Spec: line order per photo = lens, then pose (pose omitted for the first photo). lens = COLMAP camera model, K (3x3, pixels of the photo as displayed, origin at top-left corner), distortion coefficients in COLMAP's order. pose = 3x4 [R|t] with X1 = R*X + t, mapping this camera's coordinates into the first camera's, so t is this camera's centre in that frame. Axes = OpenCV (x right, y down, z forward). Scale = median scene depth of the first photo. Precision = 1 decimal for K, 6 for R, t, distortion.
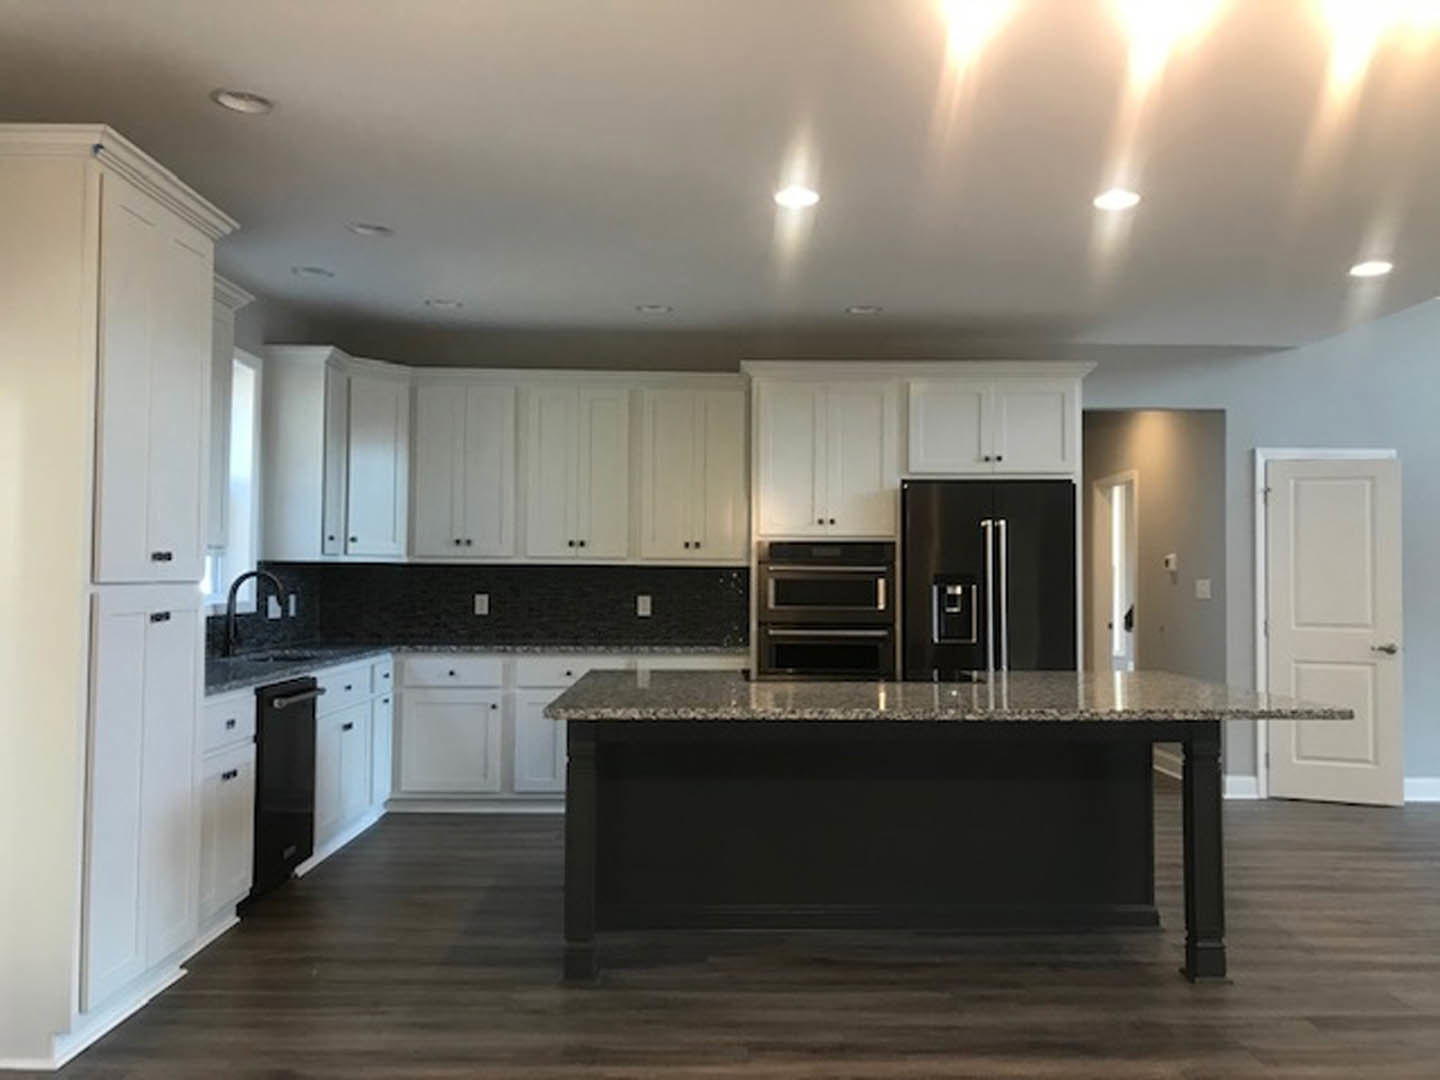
lens RADIAL K [[1182.6, 0, 720.0], [0, 1182.6, 540.0], [0, 0, 1]] dist [0.036335, -0.056957]
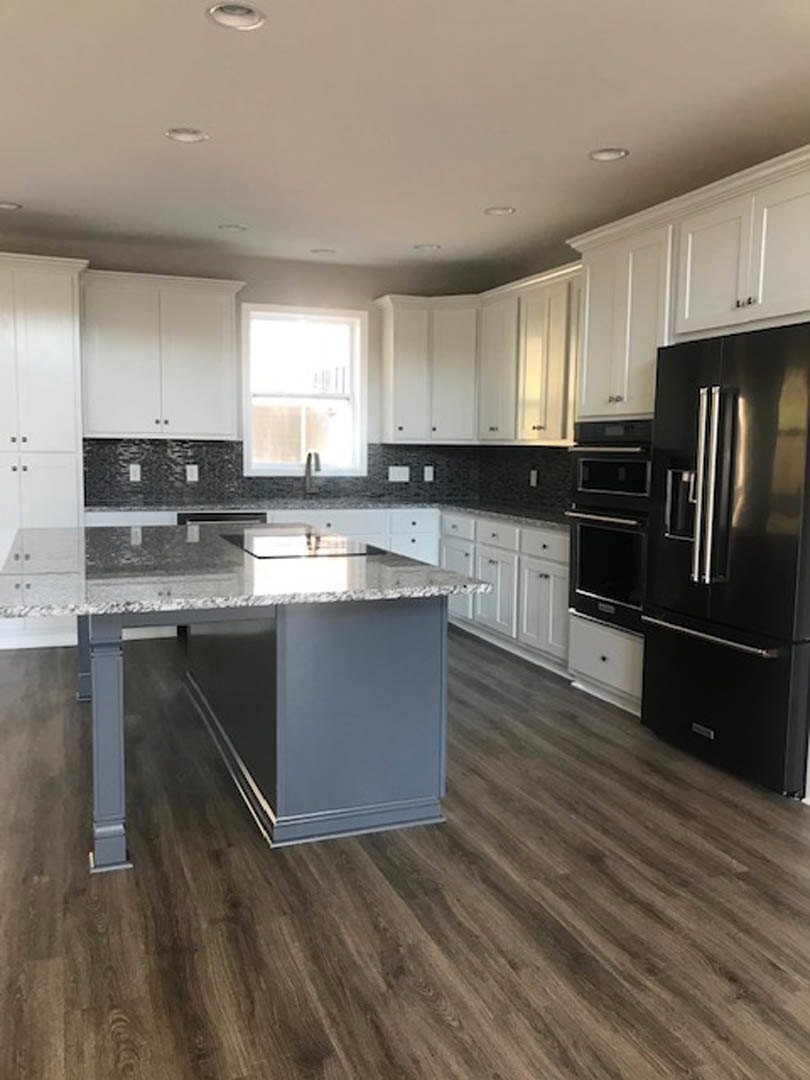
lens RADIAL K [[886.9, 0, 396.7], [0, 886.9, 543.1], [0, 0, 1]] dist [0.036335, -0.056957]
pose [[0.356404, 0.101228, -0.928832, 0.704725], [0.012706, 0.993497, 0.113150, 0.016259], [0.934246, -0.052129, 0.352800, 0.597903]]
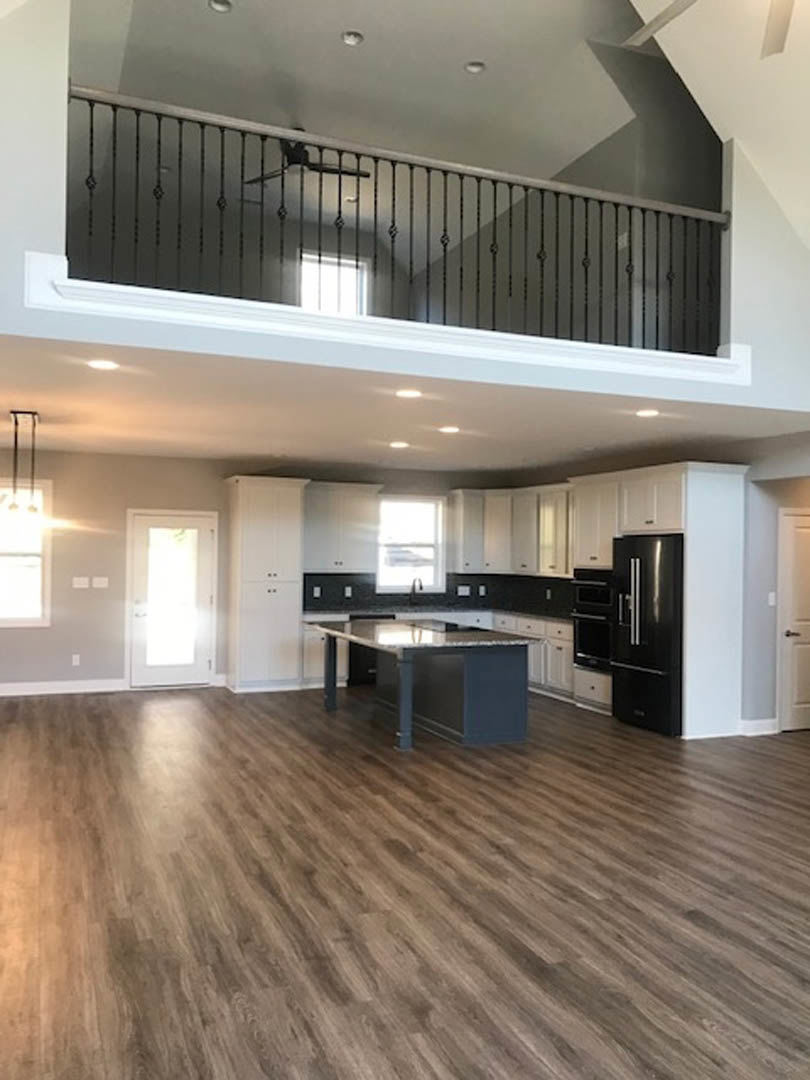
lens RADIAL K [[886.9, 0, 396.7], [0, 886.9, 543.1], [0, 0, 1]] dist [0.036335, -0.056957]
pose [[0.376731, -0.008398, -0.926285, 1.329861], [0.013435, 0.999903, -0.003601, -0.040037], [0.926225, -0.011088, 0.376807, 0.164225]]
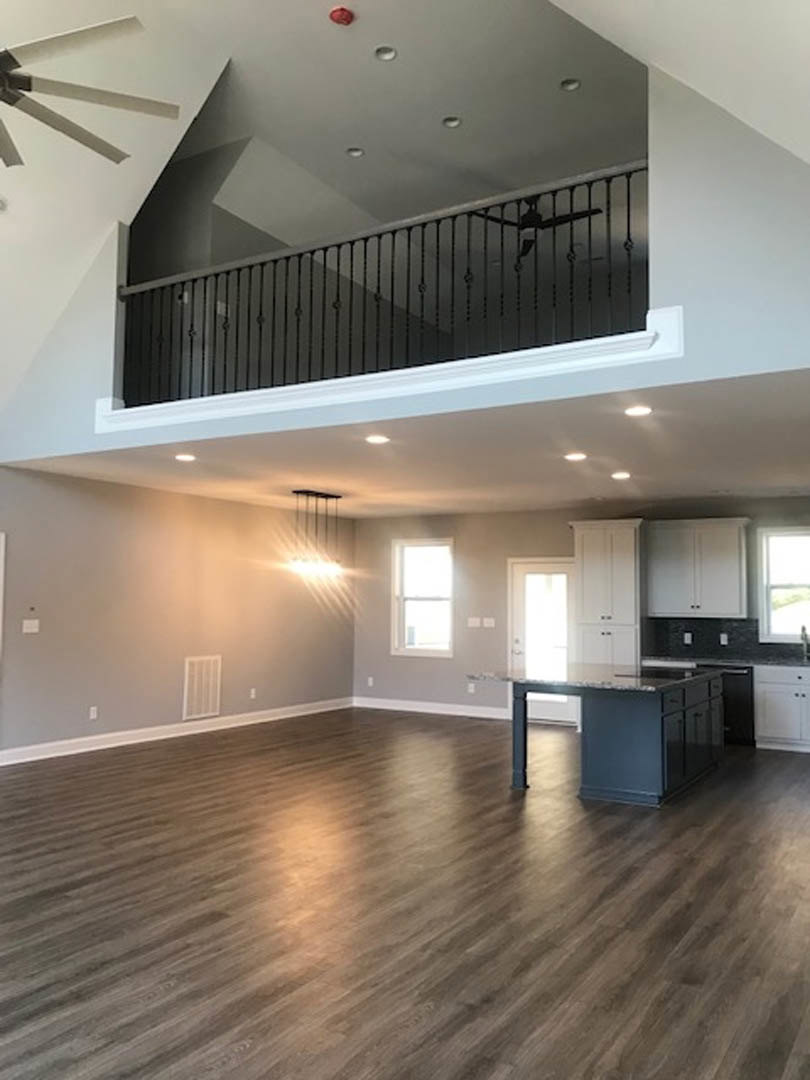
lens RADIAL K [[886.9, 0, 396.7], [0, 886.9, 543.1], [0, 0, 1]] dist [0.036335, -0.056957]
pose [[-0.516853, -0.066936, -0.853454, 1.335233], [0.007963, 0.996519, -0.082979, 0.005804], [0.856037, -0.049684, -0.514521, 1.084419]]
